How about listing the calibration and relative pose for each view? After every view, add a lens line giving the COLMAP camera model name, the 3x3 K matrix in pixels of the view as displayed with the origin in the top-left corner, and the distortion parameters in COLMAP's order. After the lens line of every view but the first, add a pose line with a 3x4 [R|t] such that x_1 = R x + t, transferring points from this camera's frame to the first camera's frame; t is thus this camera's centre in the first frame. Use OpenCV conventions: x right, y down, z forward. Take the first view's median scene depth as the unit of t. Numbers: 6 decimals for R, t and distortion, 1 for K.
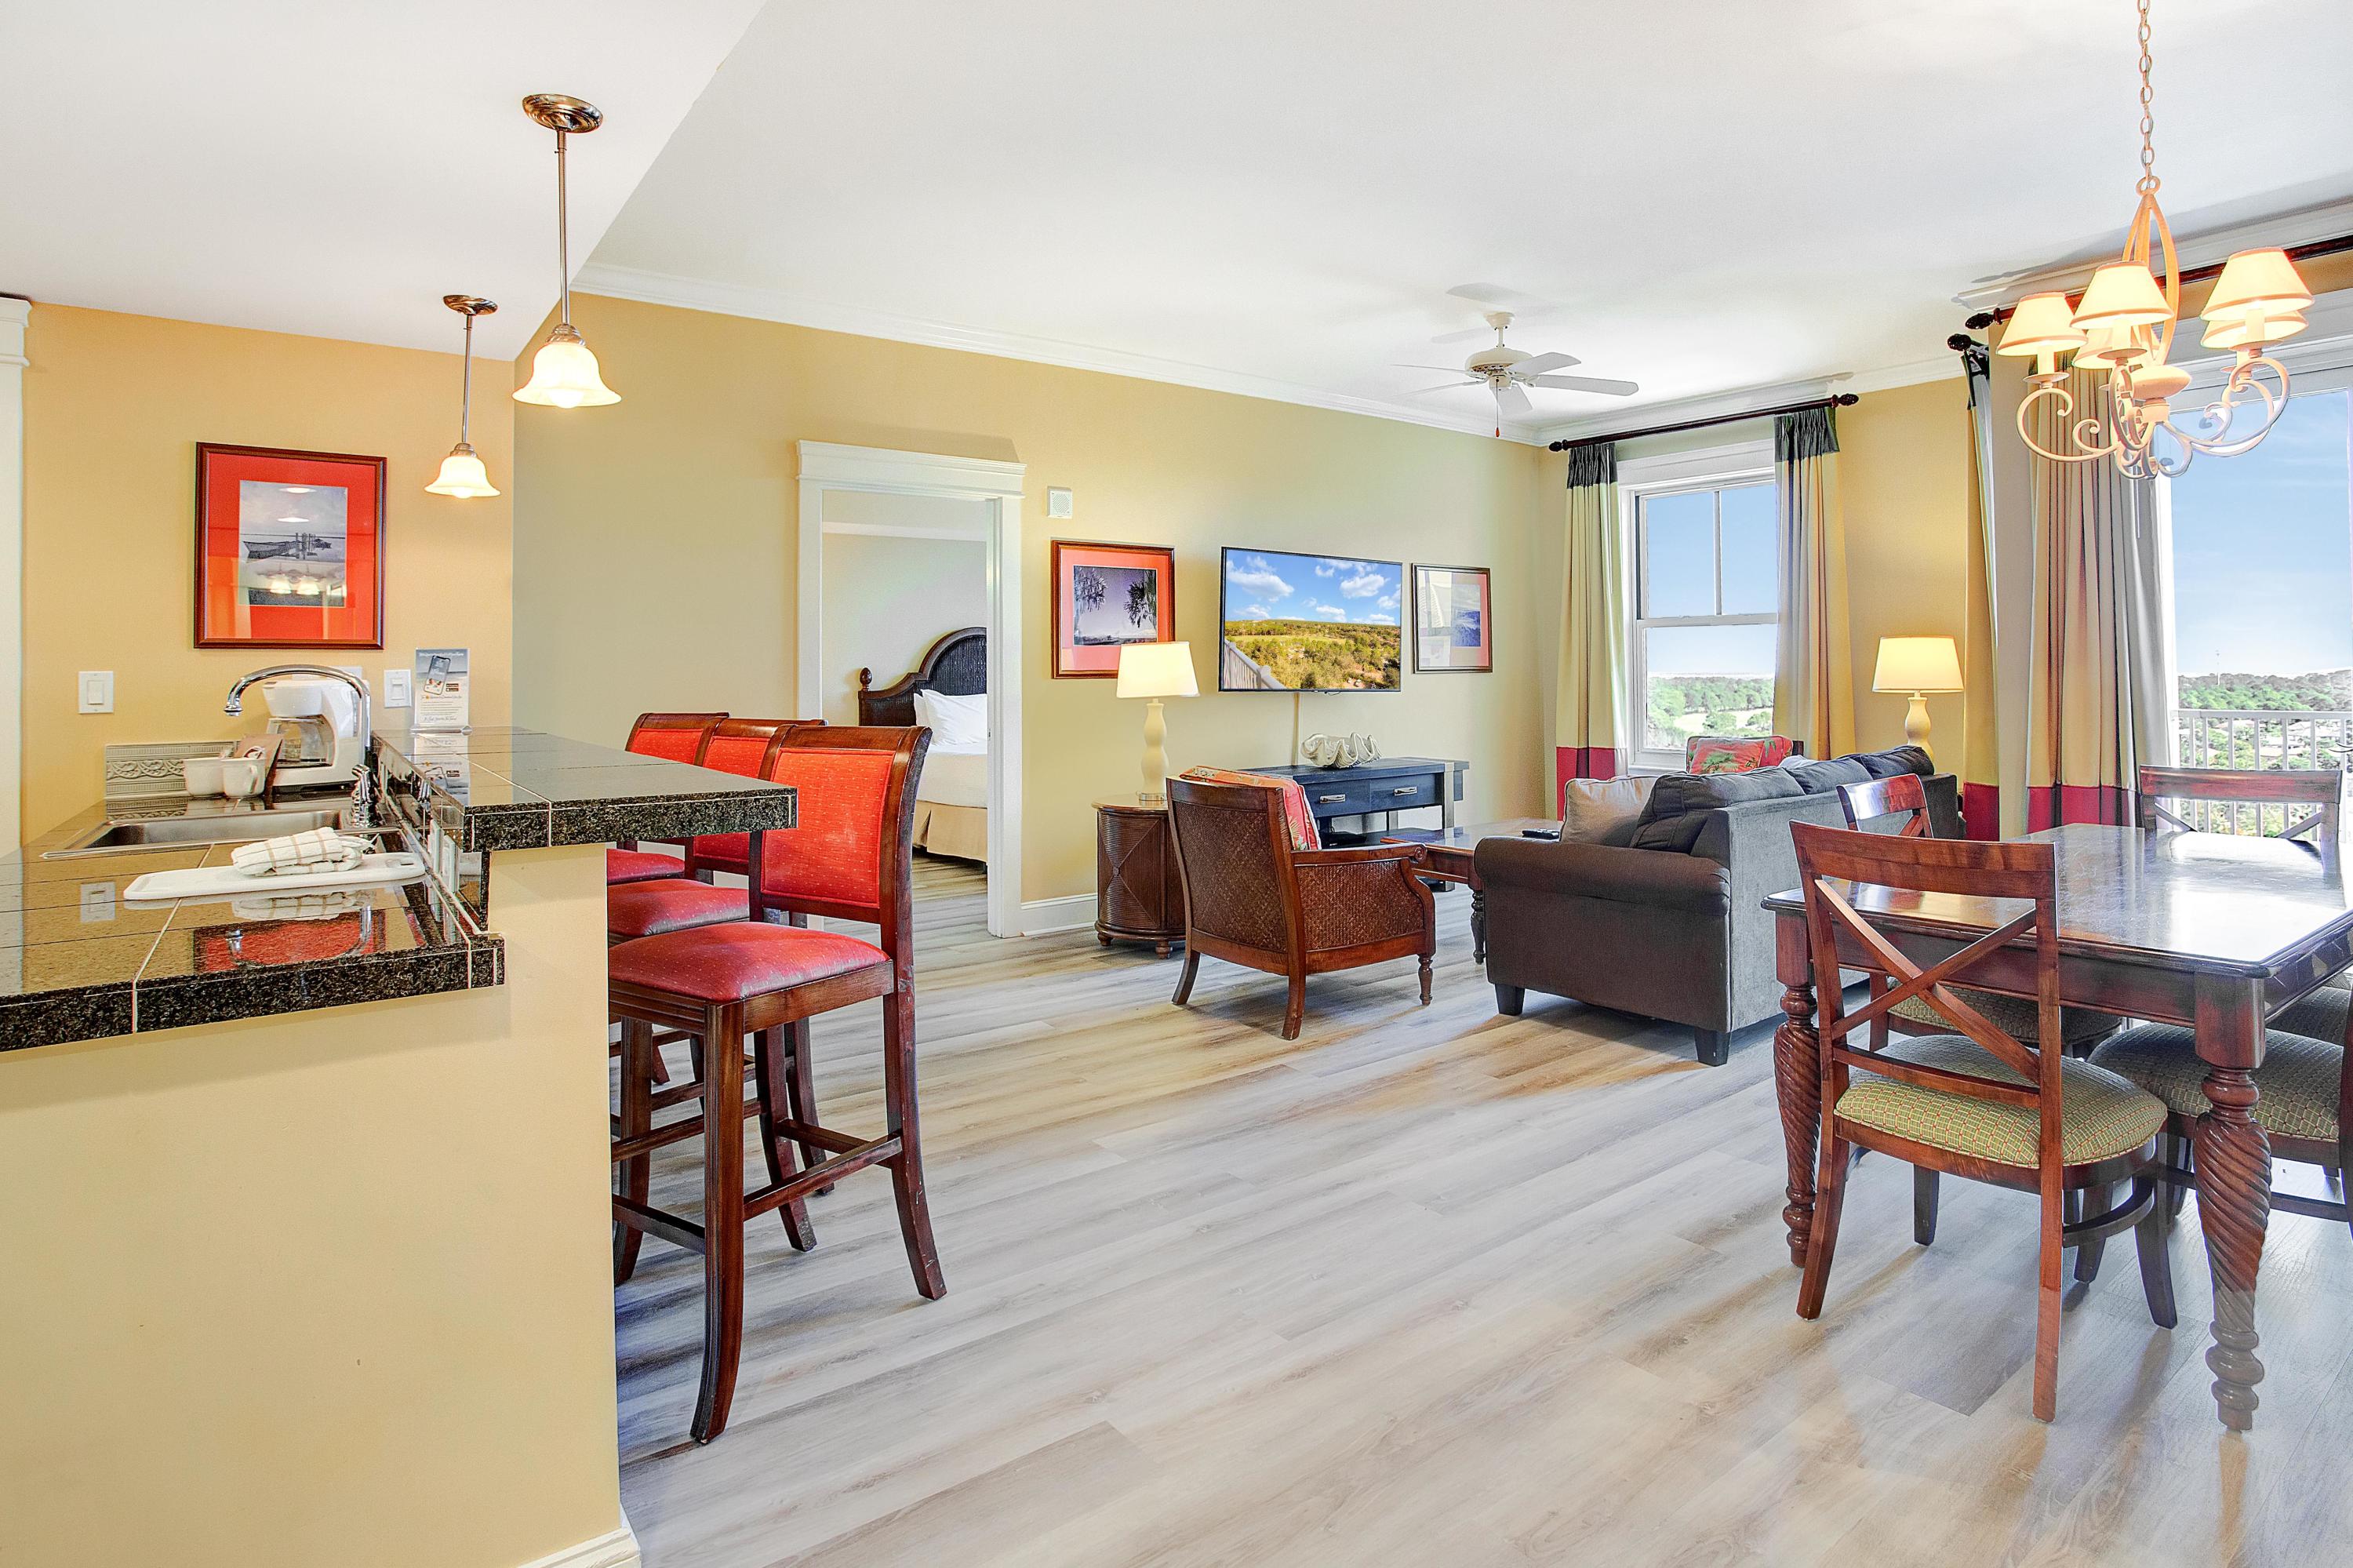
lens RADIAL K [[1253.8, 0, 1212.4], [0, 1253.8, 661.3], [0, 0, 1]] dist [-0.080393, 0.040133]
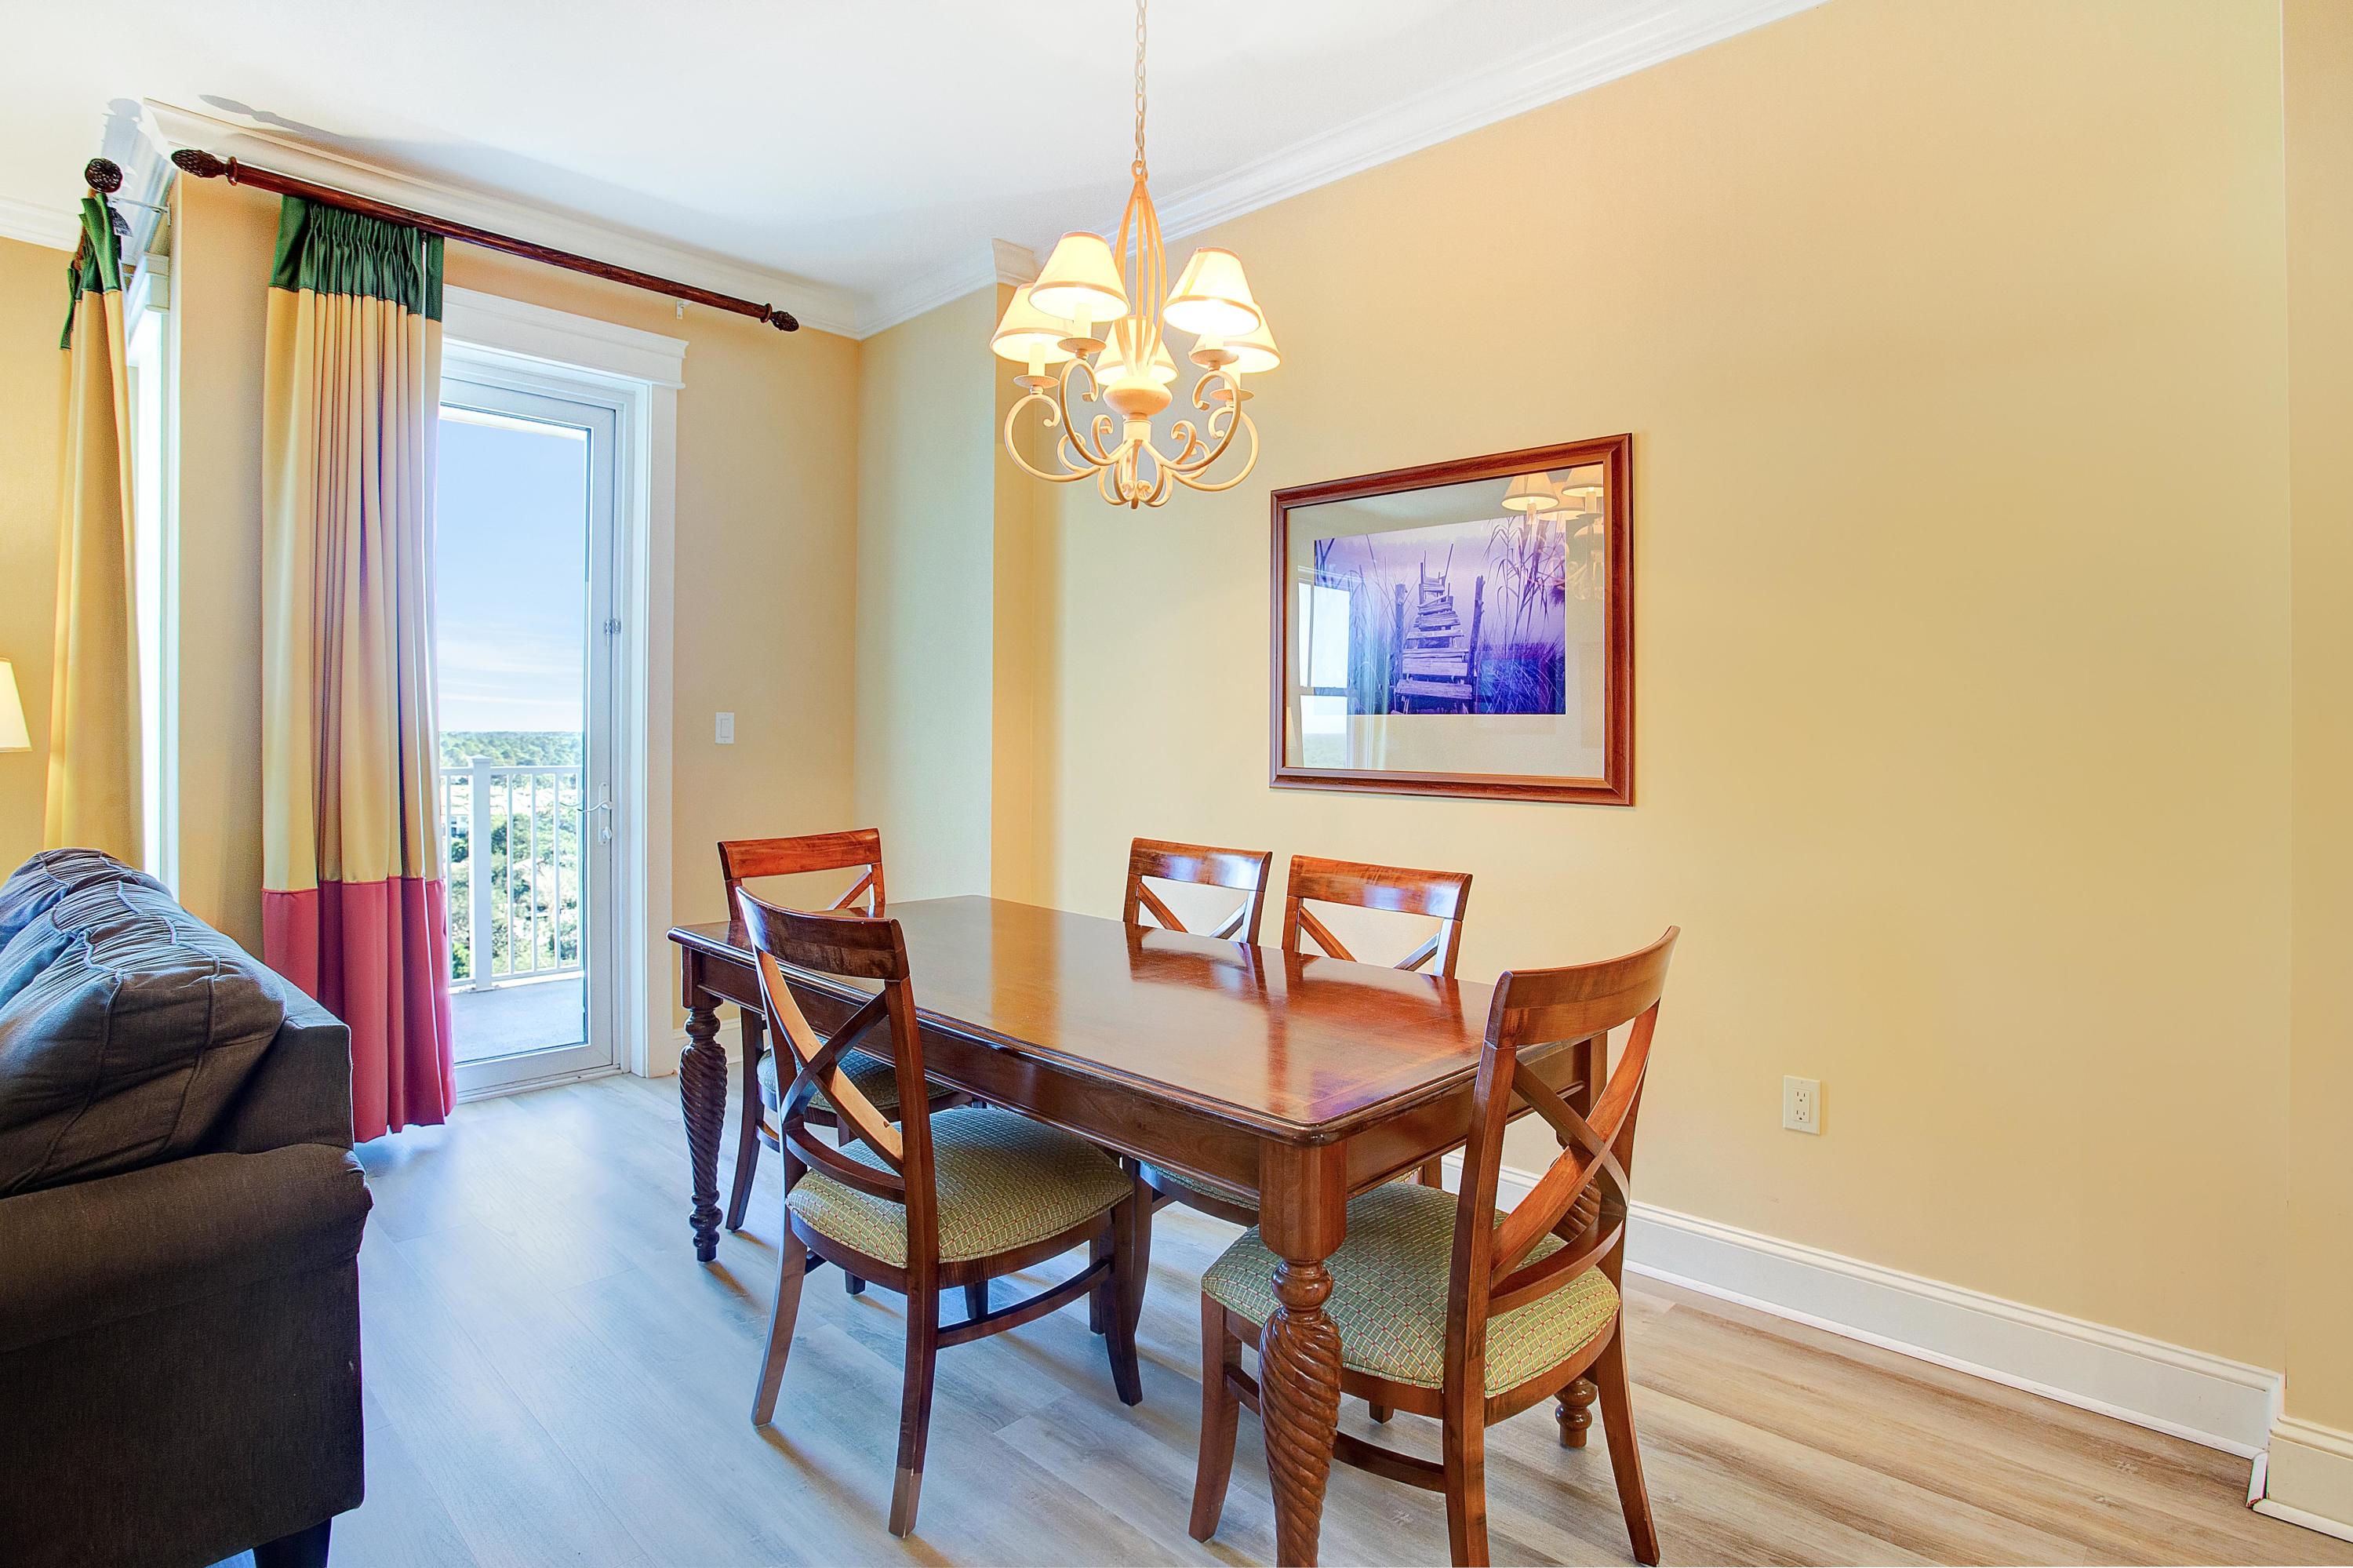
lens RADIAL K [[1201.3, 0, 1193.5], [0, 1201.3, 741.6], [0, 0, 1]] dist [-0.079439, 0.042400]
pose [[-0.161840, -0.003584, 0.986811, -0.037012], [-0.018280, 0.999833, 0.000634, 0.007879], [-0.986648, -0.017936, -0.161878, 0.521633]]
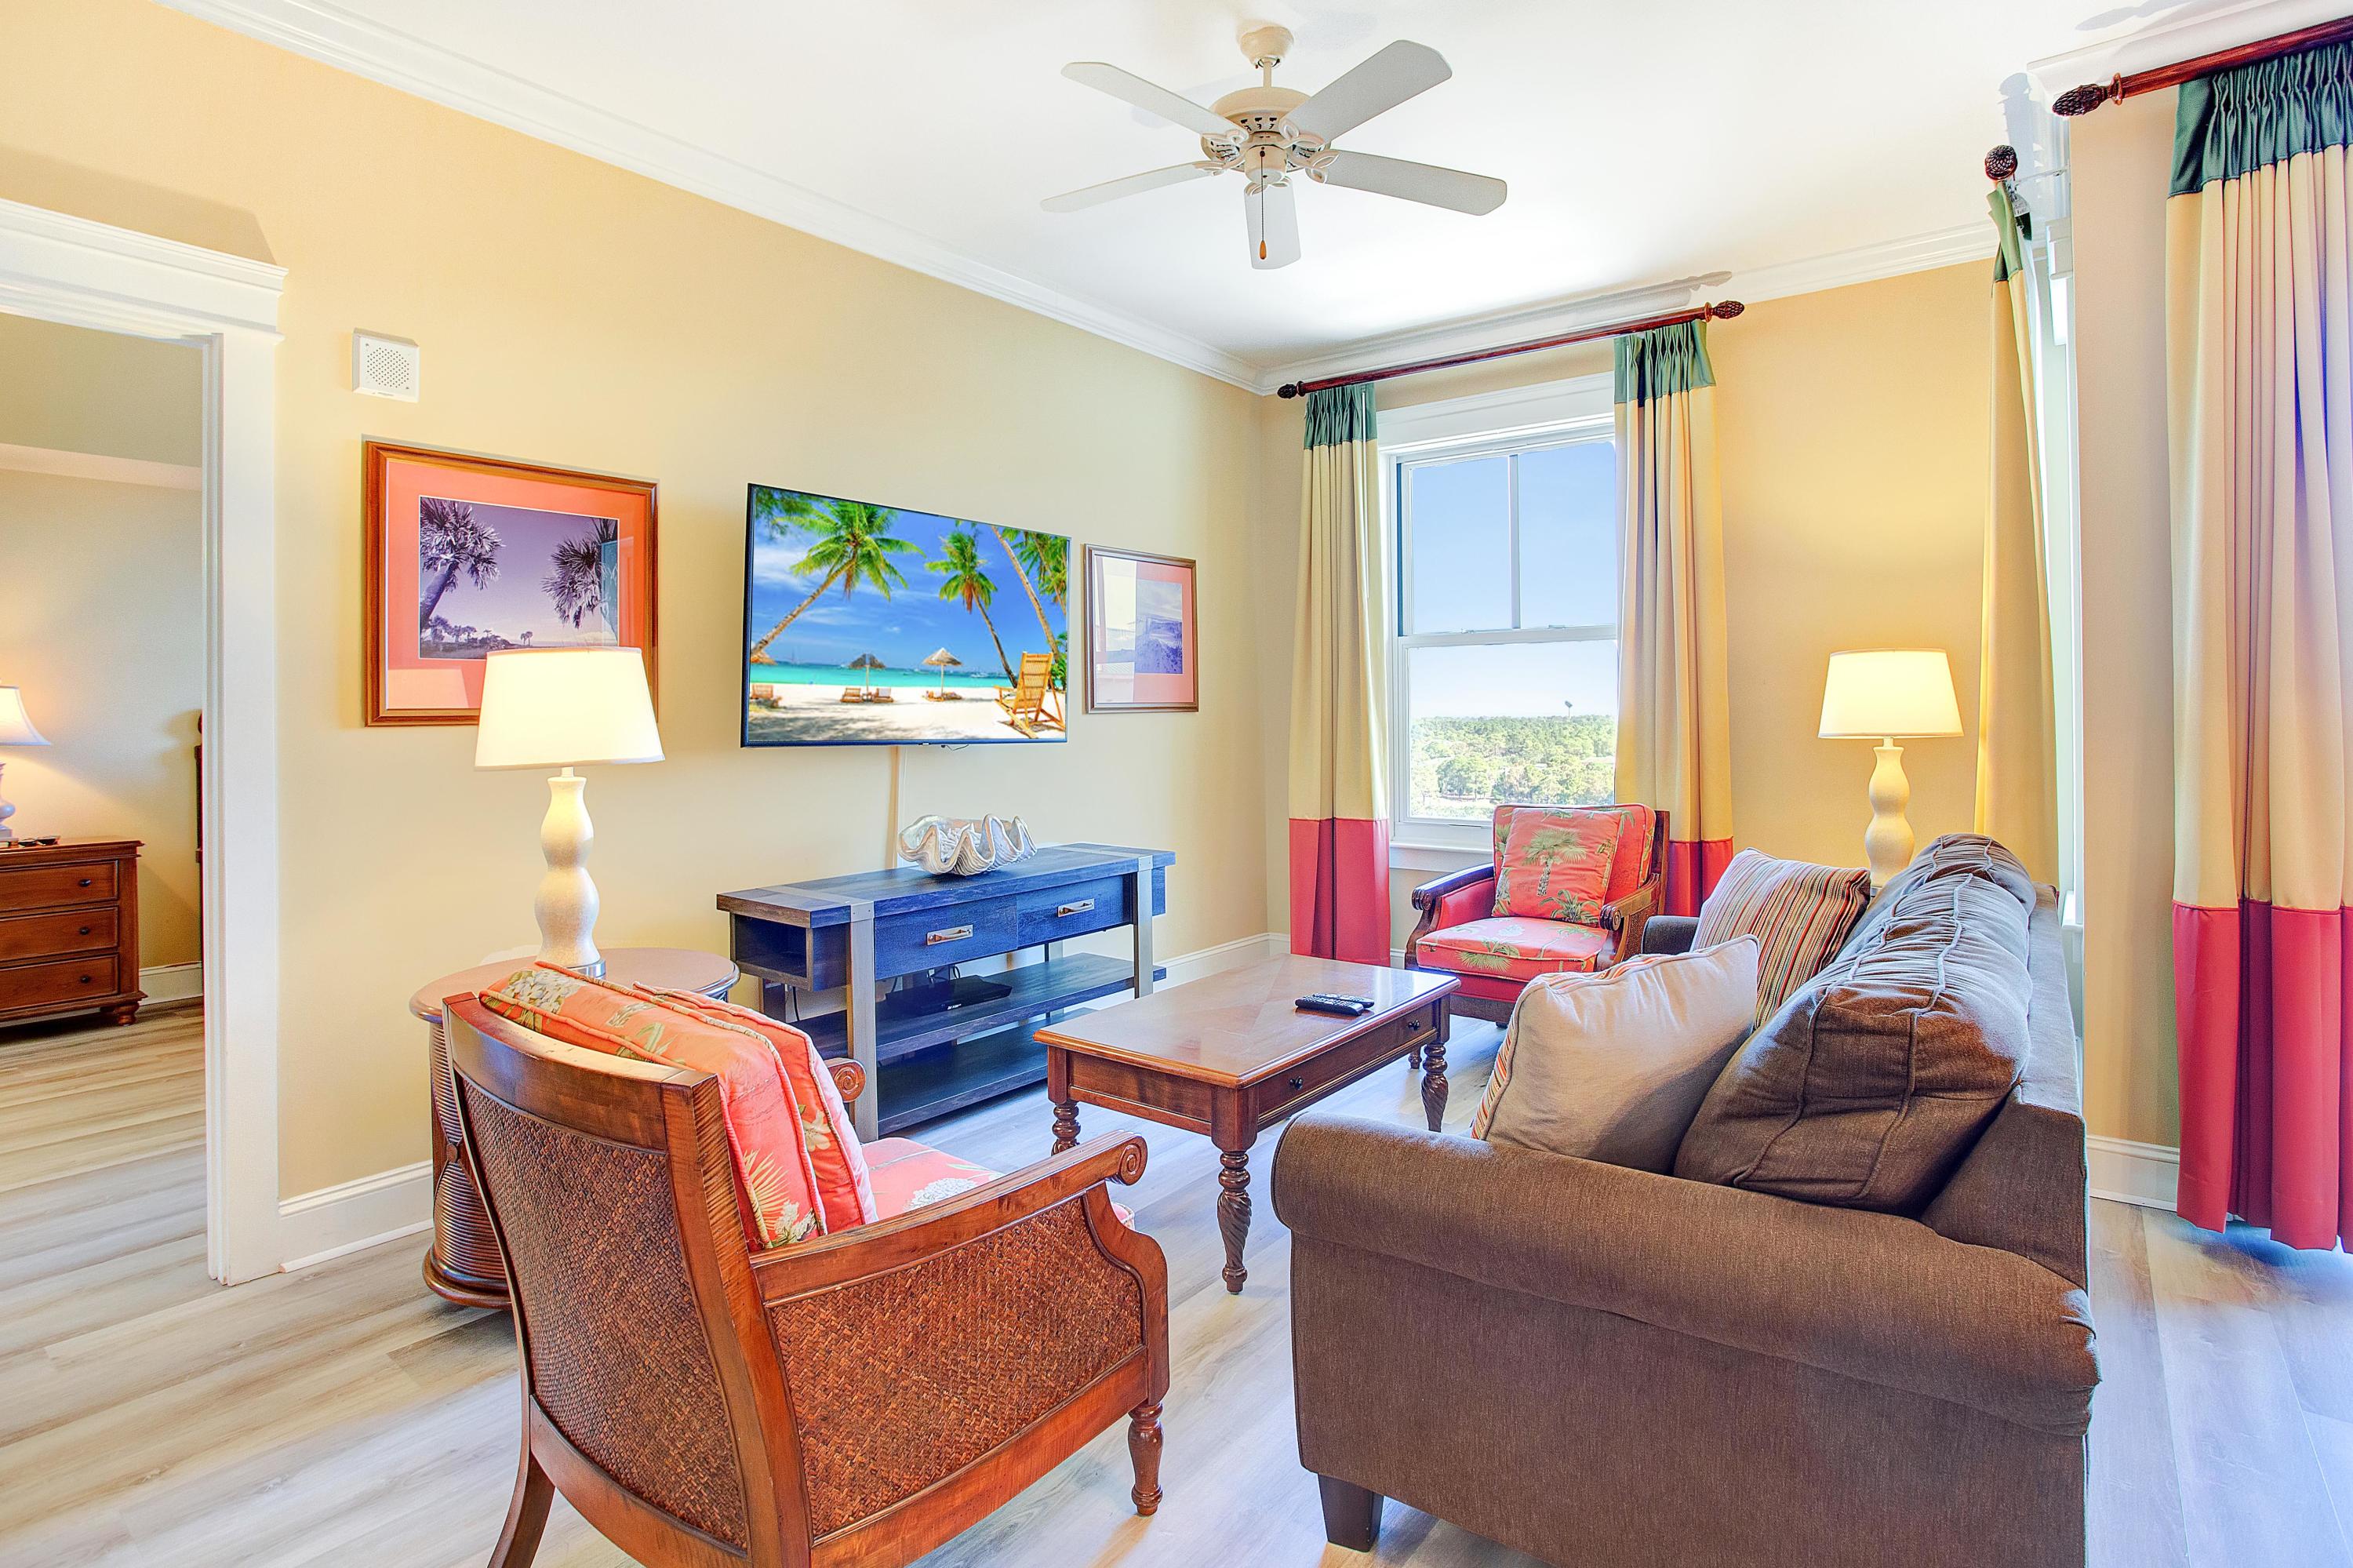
lens RADIAL K [[1183.6, 0, 1185.9], [0, 1183.6, 712.9], [0, 0, 1]] dist [-0.069769, 0.029584]
pose [[0.966831, -0.001851, 0.255408, 0.072007], [0.000256, 0.999980, 0.006279, 0.007242], [-0.255415, -0.006005, 0.966813, 0.521429]]
